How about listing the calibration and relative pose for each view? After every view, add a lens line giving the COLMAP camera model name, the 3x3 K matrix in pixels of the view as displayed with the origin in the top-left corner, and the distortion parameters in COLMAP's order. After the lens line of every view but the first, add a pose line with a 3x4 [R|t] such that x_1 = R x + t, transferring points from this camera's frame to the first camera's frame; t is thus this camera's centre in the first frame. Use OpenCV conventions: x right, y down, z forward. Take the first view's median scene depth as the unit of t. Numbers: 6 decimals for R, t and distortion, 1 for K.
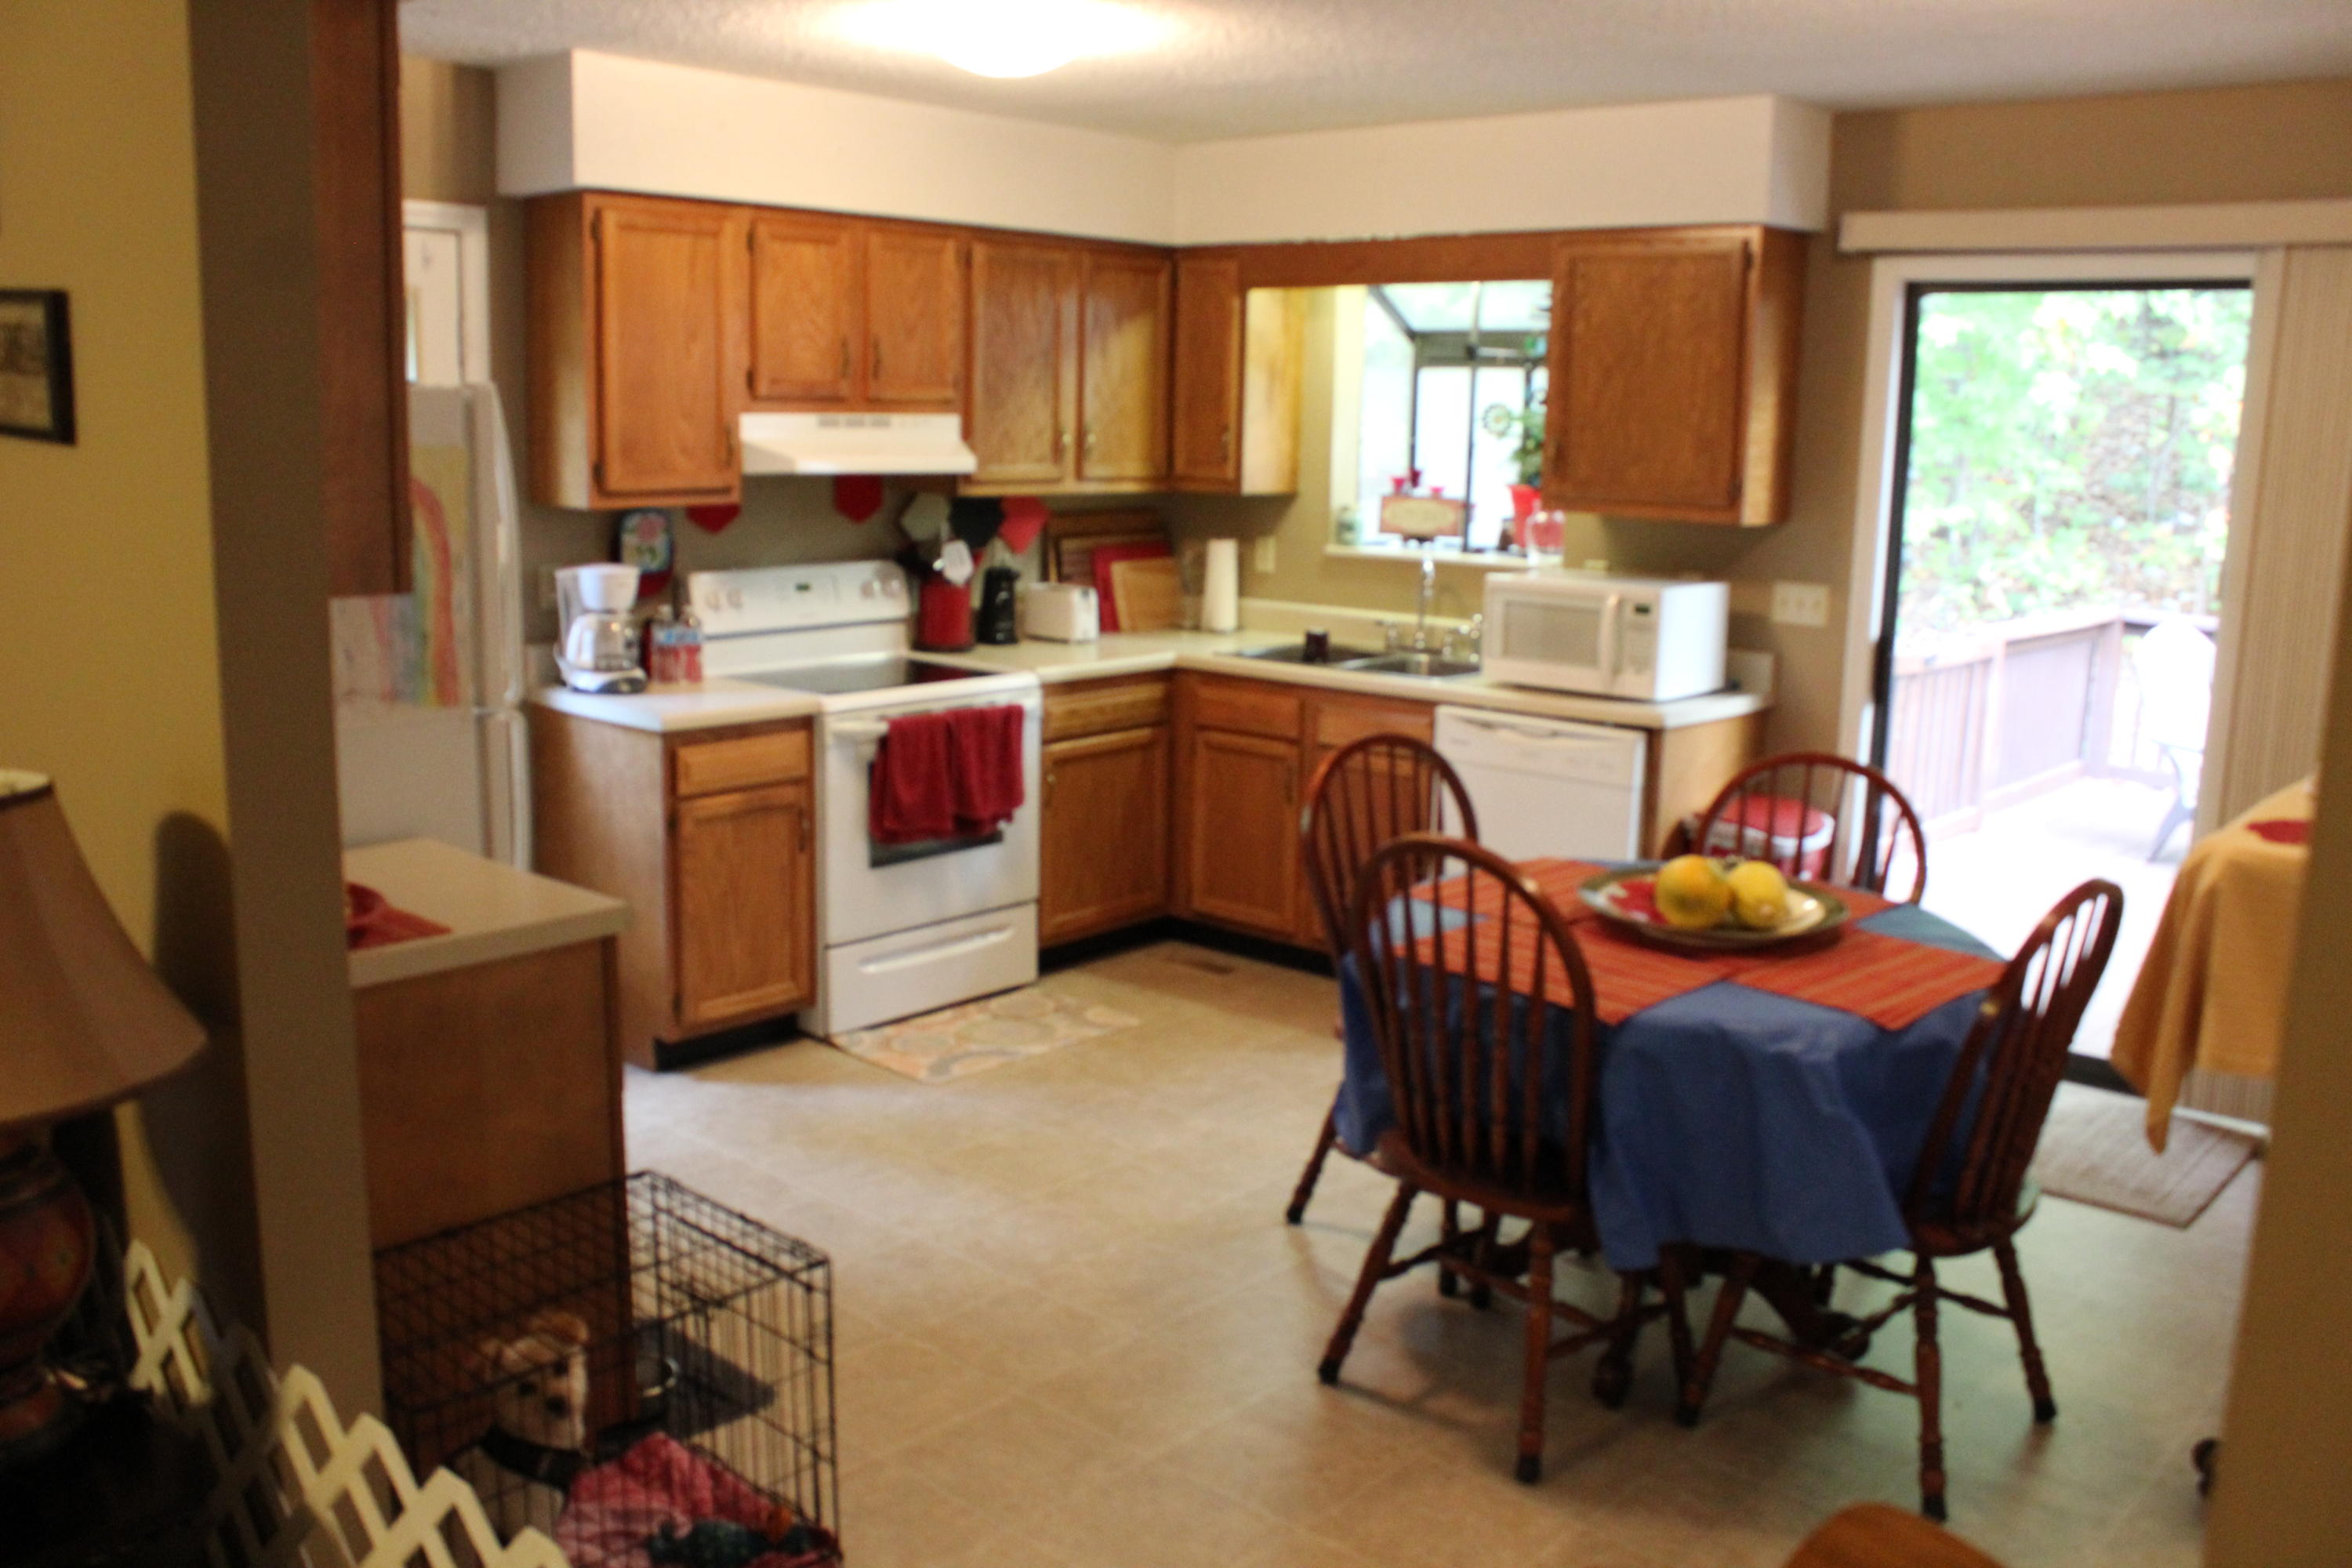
lens RADIAL K [[2004.1, 0, 1172.1], [0, 2004.1, 781.7], [0, 0, 1]] dist [-0.147511, 0.122367]
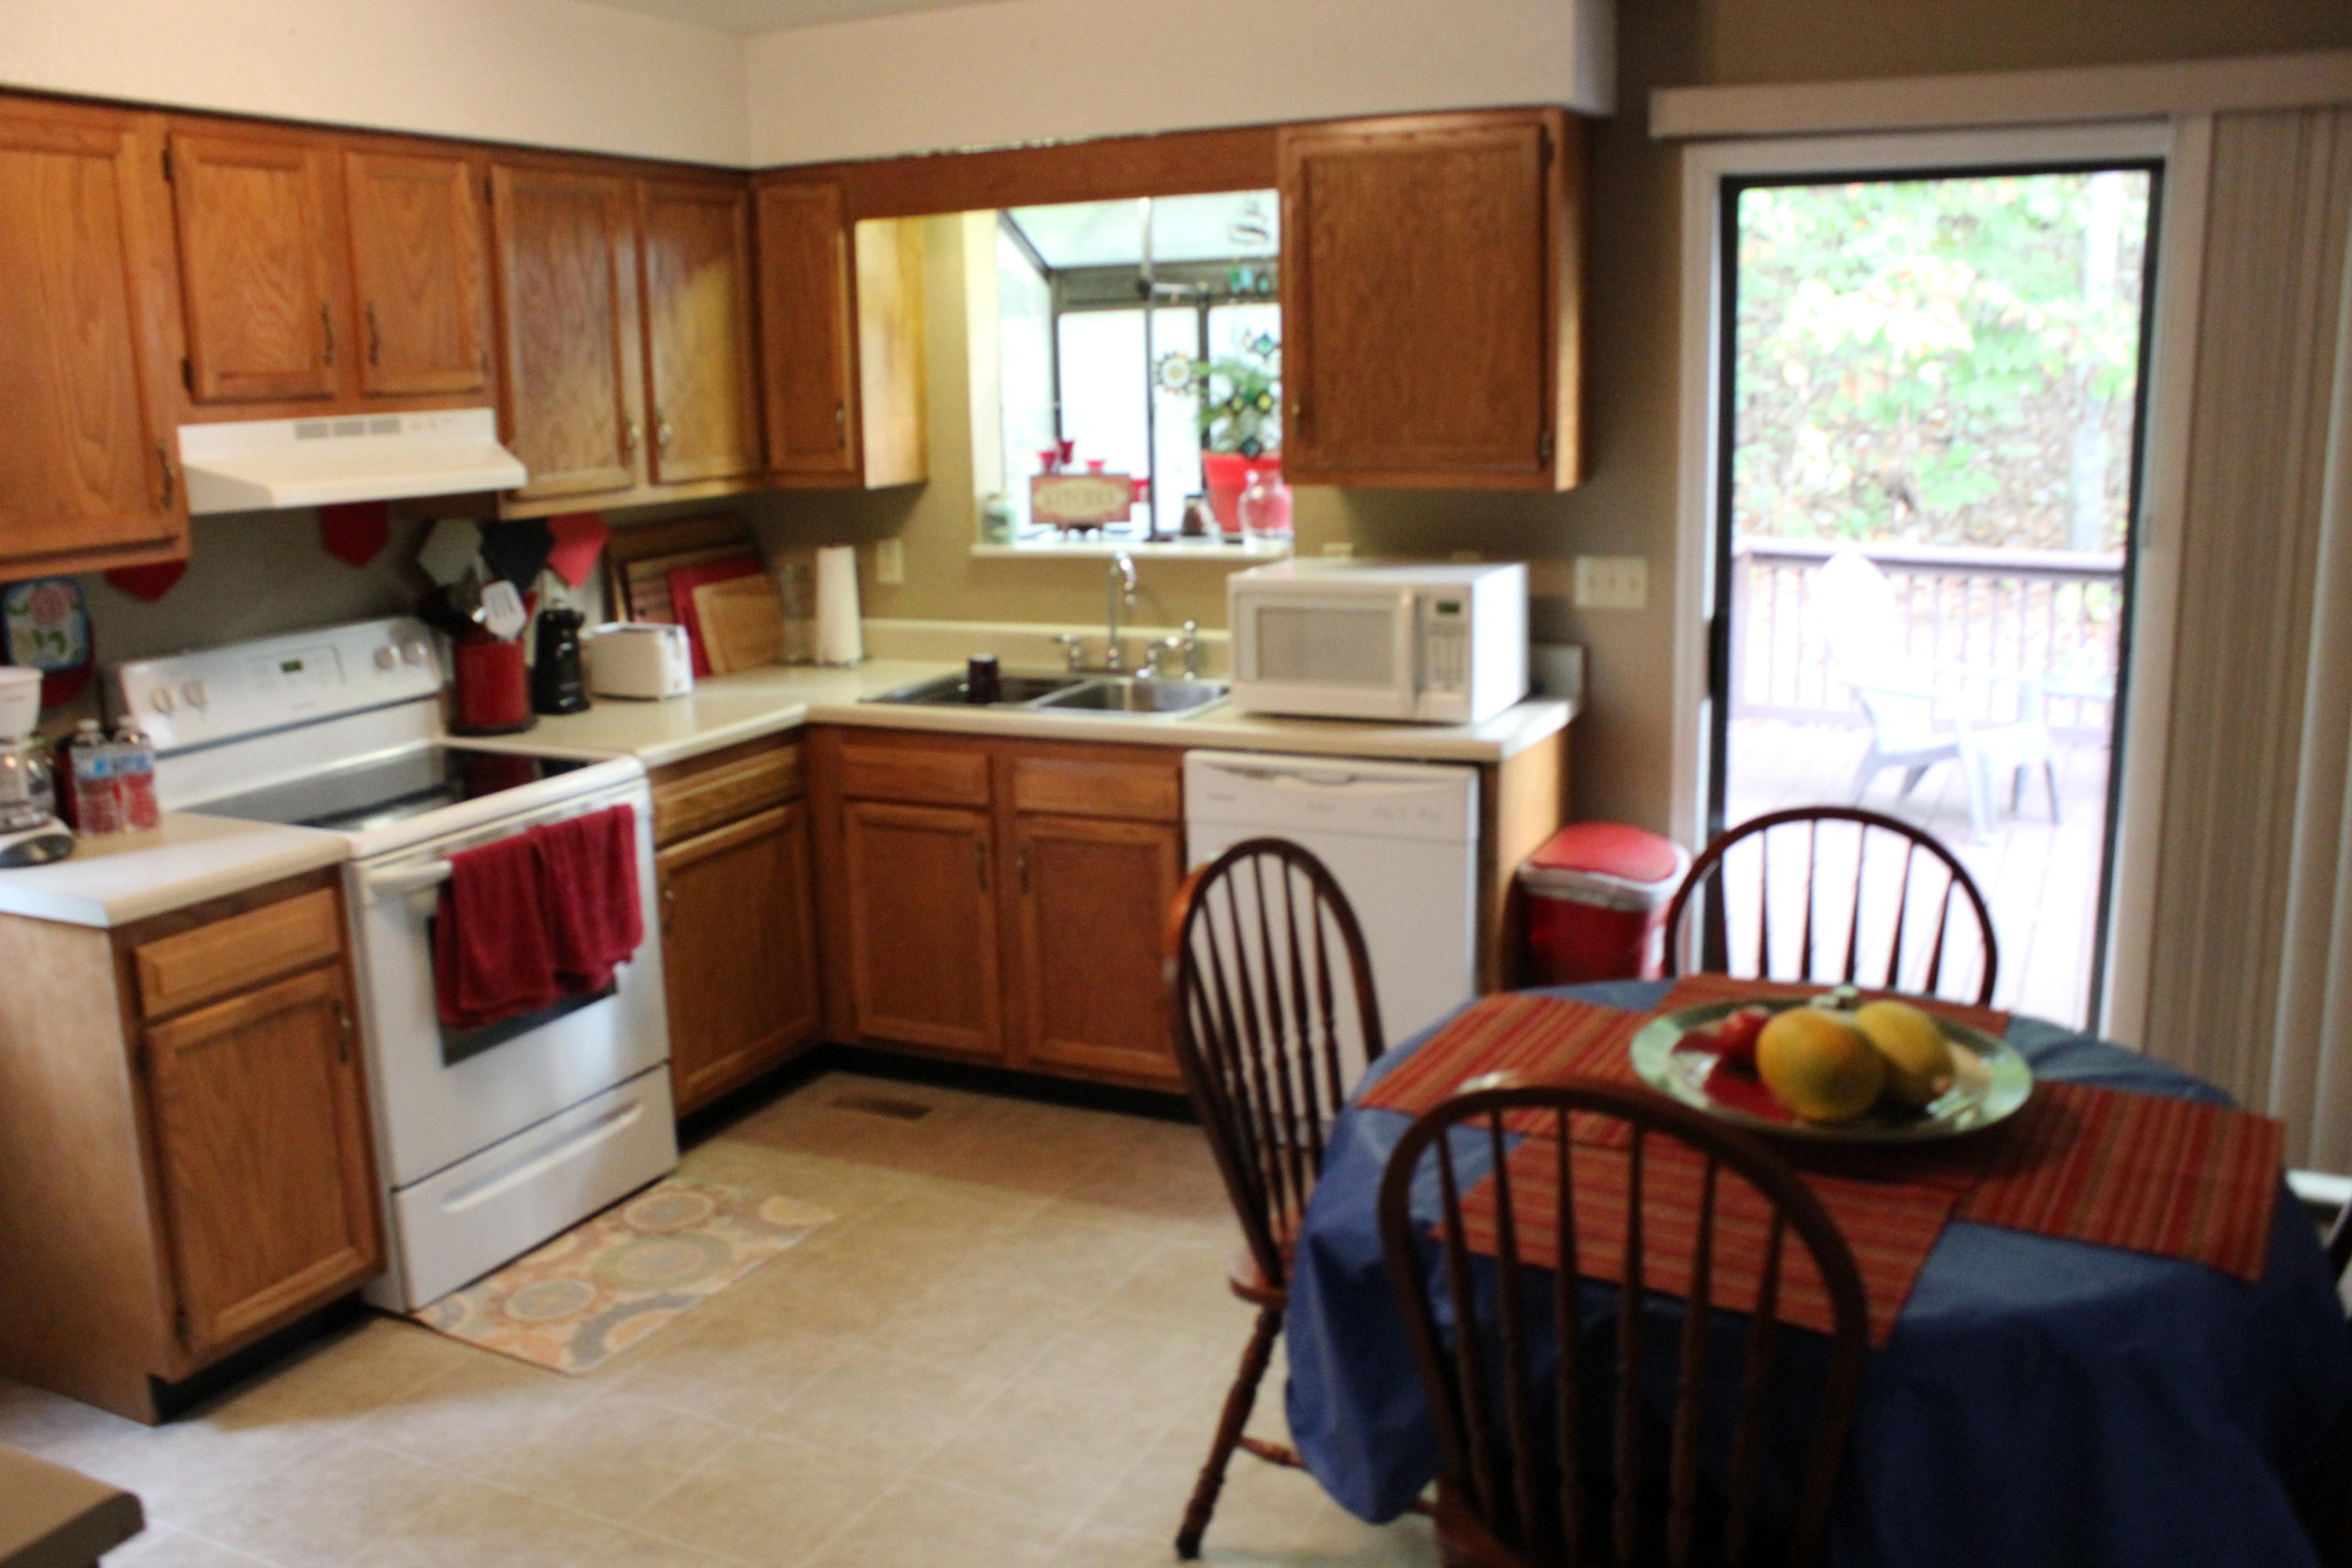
lens RADIAL K [[2004.1, 0, 1163.5], [0, 2004.1, 786.3], [0, 0, 1]] dist [-0.147511, 0.122367]
pose [[0.961847, -0.100402, 0.254498, -0.072589], [0.094971, 0.994914, 0.033570, -0.052165], [-0.256574, -0.008119, 0.966491, 0.266003]]
